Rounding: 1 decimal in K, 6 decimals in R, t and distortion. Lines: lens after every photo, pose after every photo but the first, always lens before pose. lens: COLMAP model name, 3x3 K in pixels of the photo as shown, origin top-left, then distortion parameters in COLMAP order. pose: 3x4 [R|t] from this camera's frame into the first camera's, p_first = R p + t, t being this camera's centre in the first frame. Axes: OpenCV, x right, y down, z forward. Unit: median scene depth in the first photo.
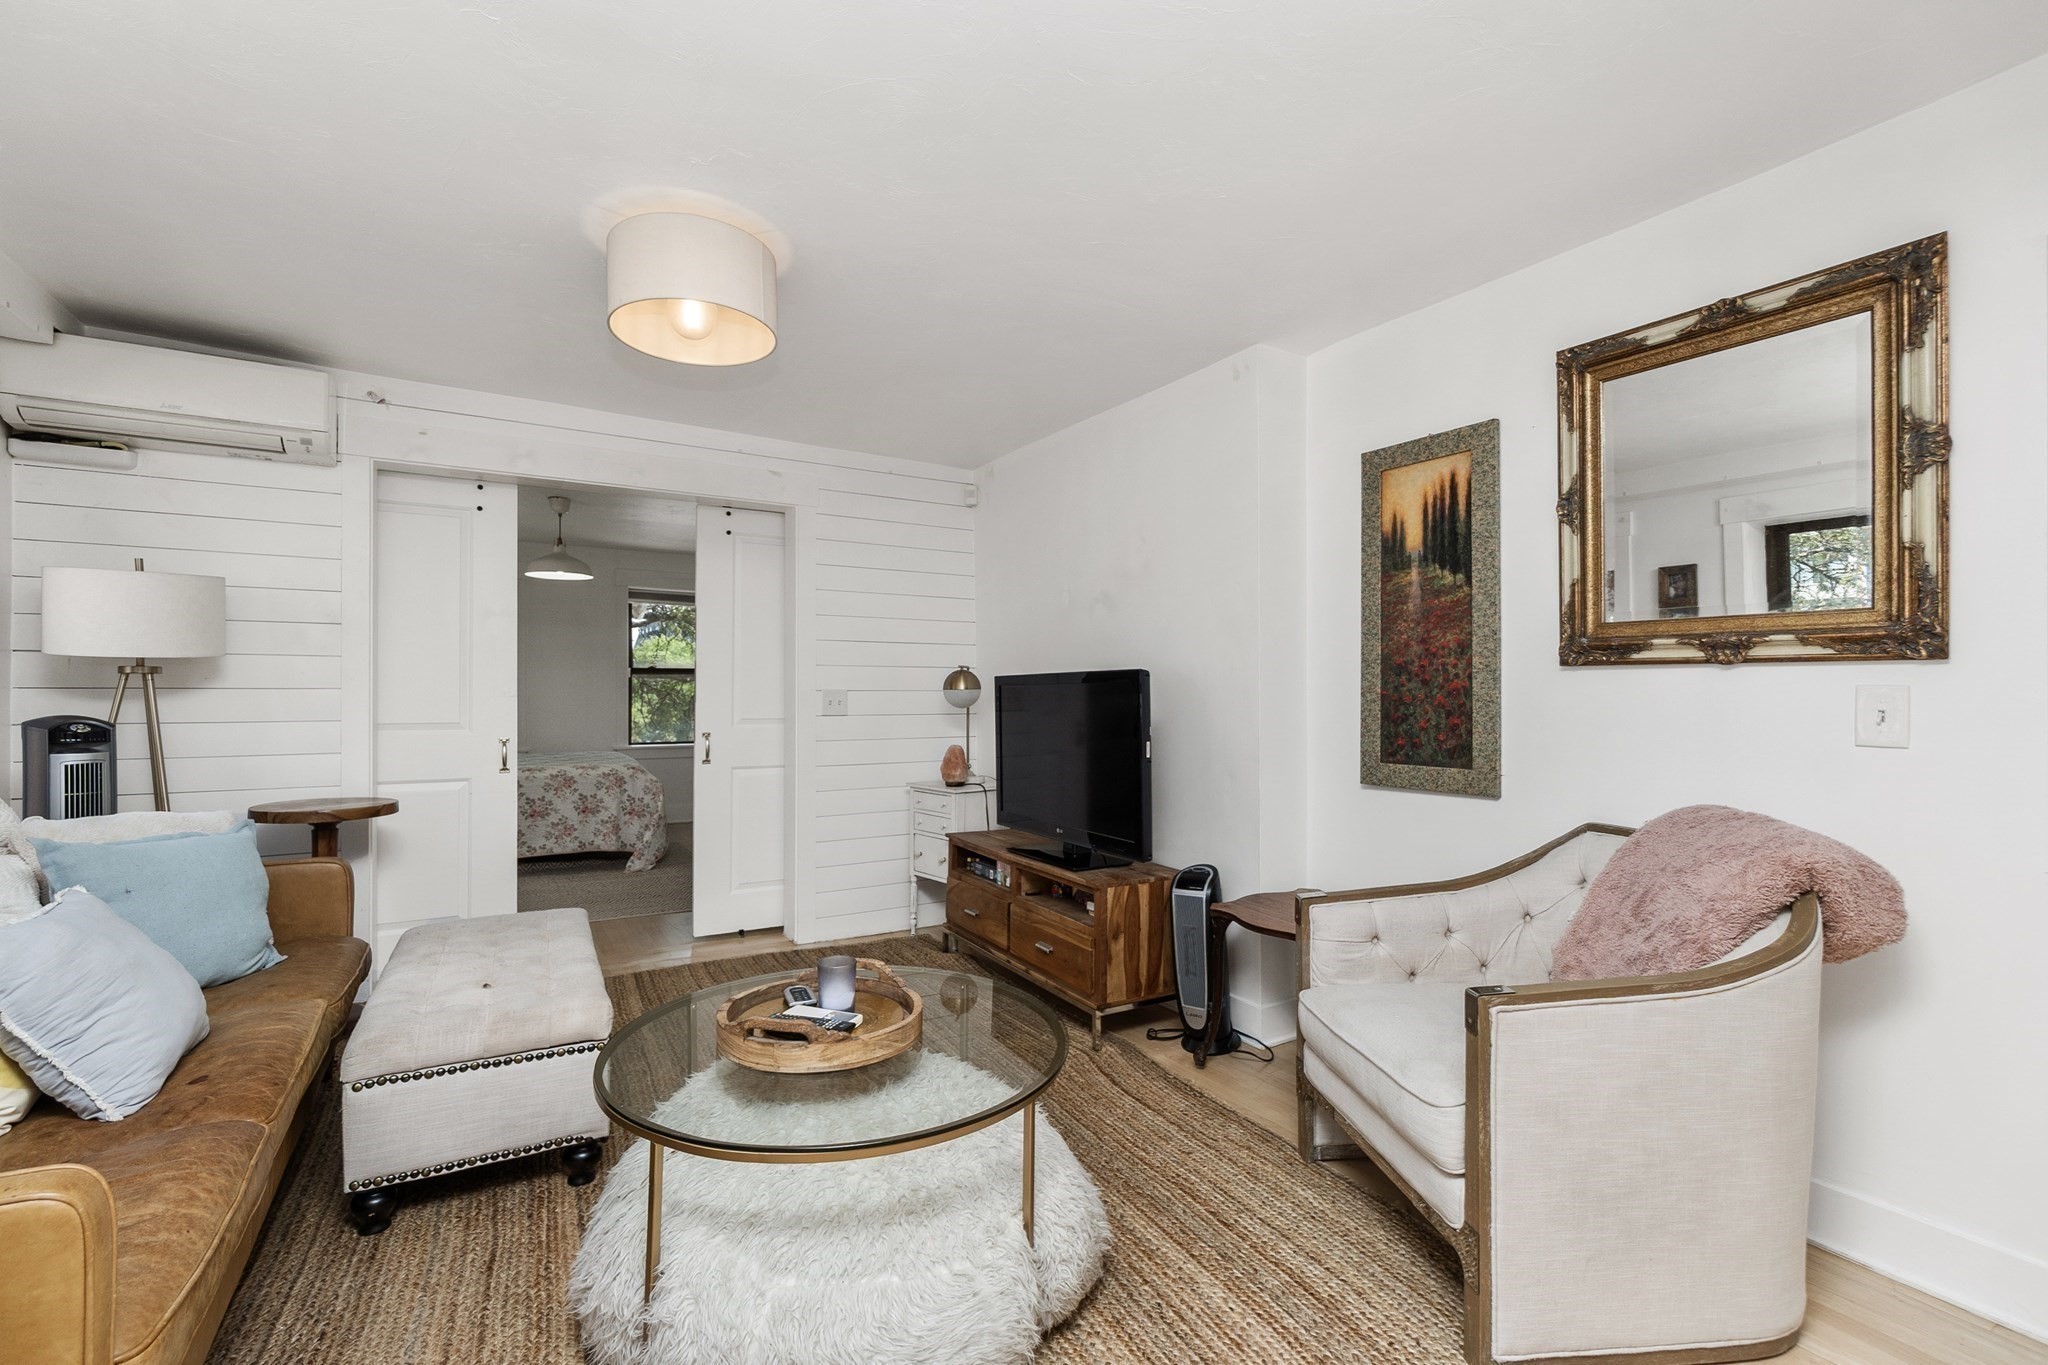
lens RADIAL K [[909.9, 0, 1018.4], [0, 909.9, 686.4], [0, 0, 1]] dist [-0.000410, 0.000126]
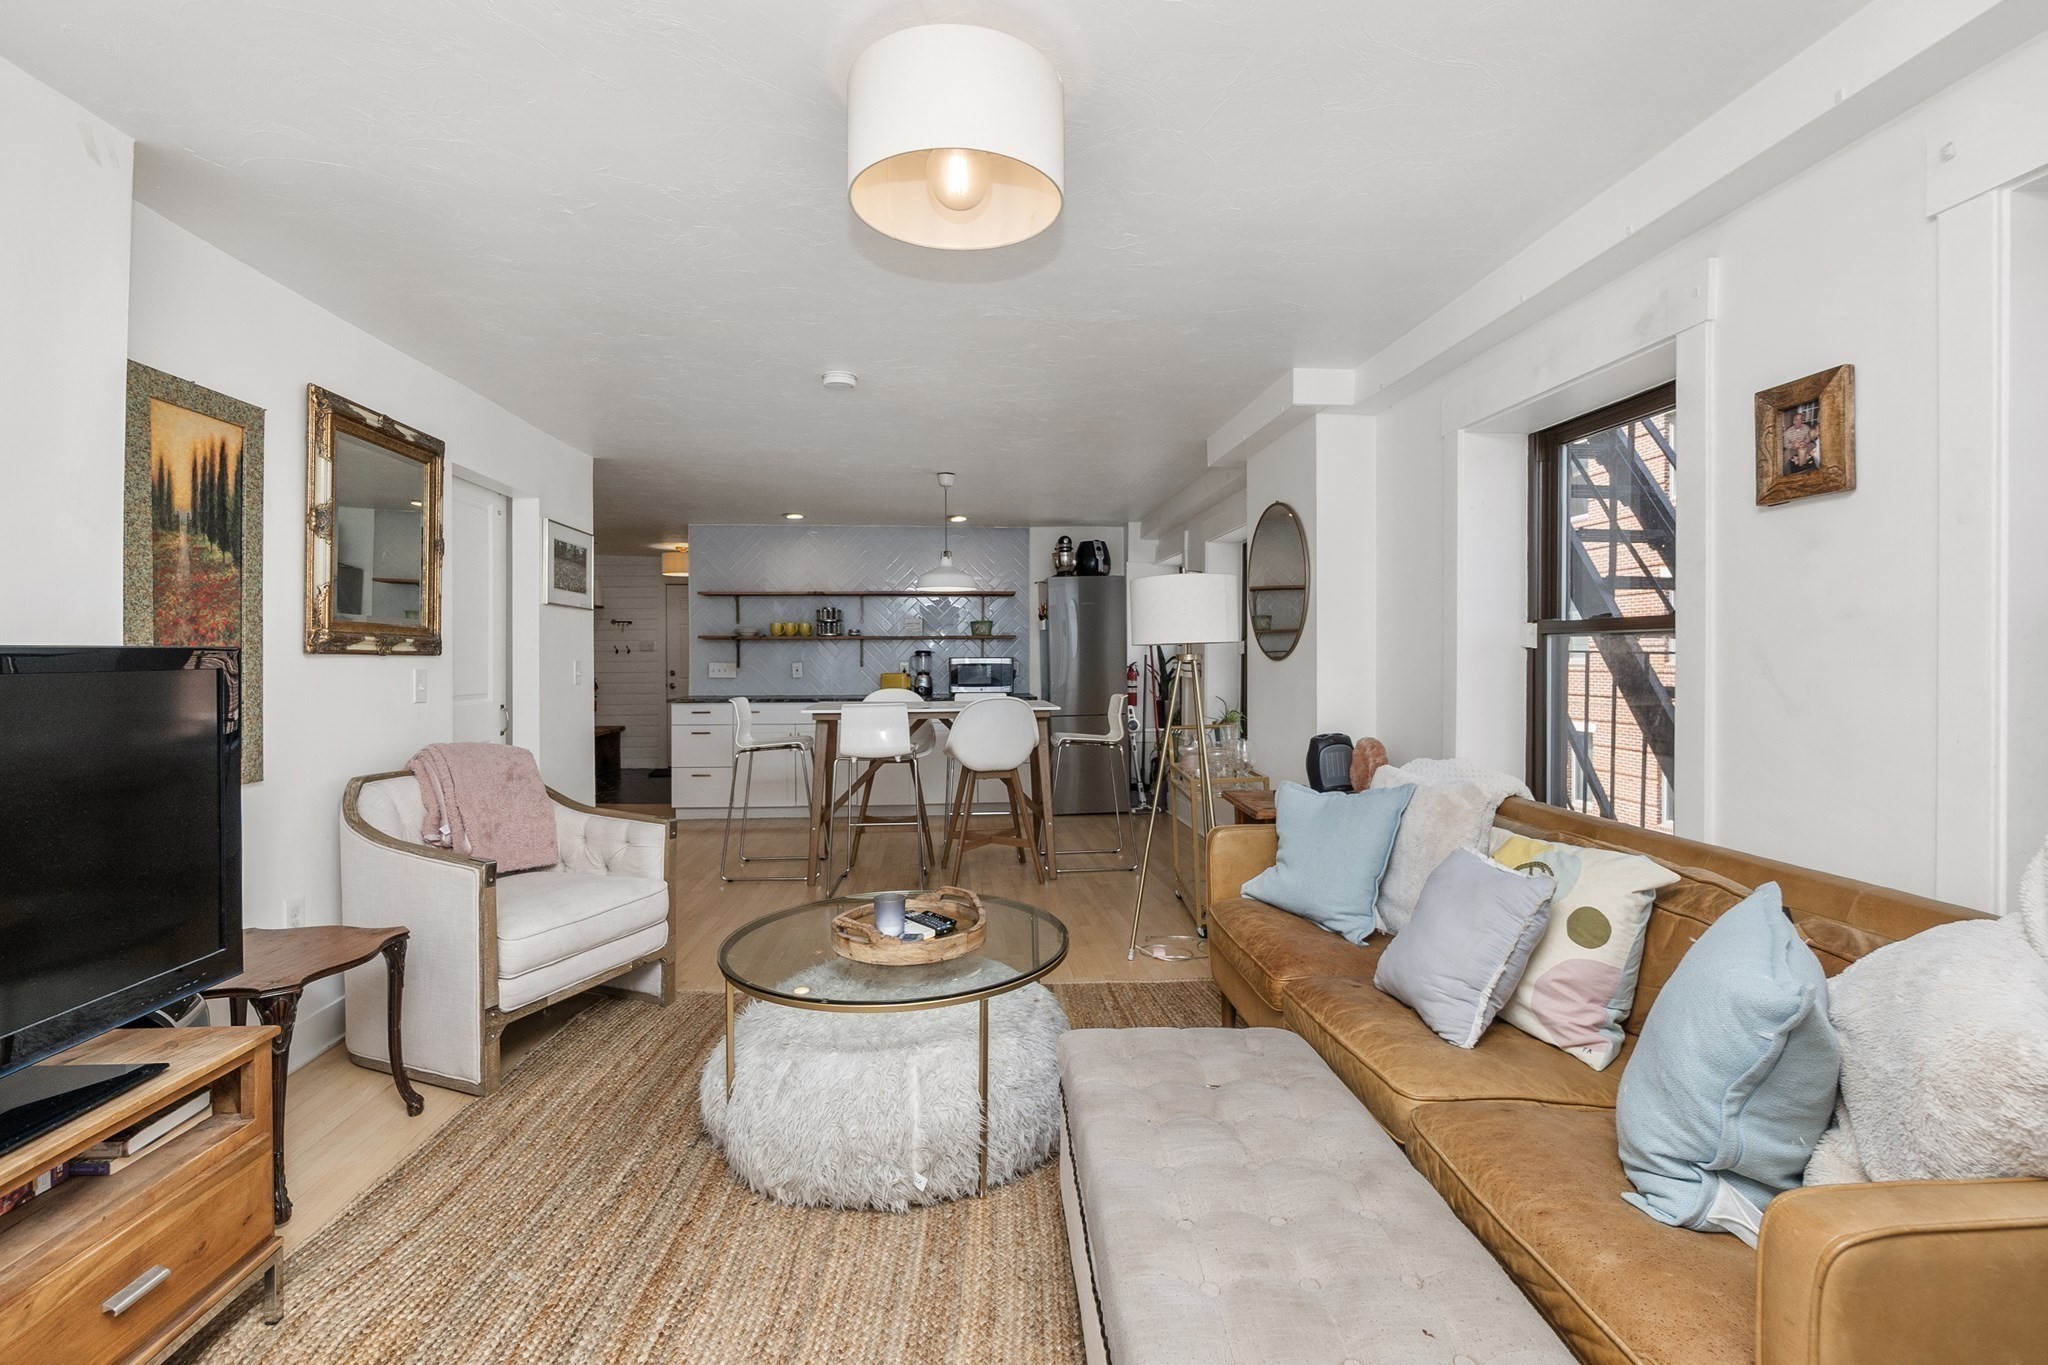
lens RADIAL K [[909.9, 0, 1024.0], [0, 909.9, 669.3], [0, 0, 1]] dist [-0.000410, 0.000126]
pose [[-0.903192, -0.007144, 0.429177, -0.646946], [-0.003233, 0.999946, 0.009841, -0.014725], [-0.429225, 0.007501, -0.903167, 1.469798]]
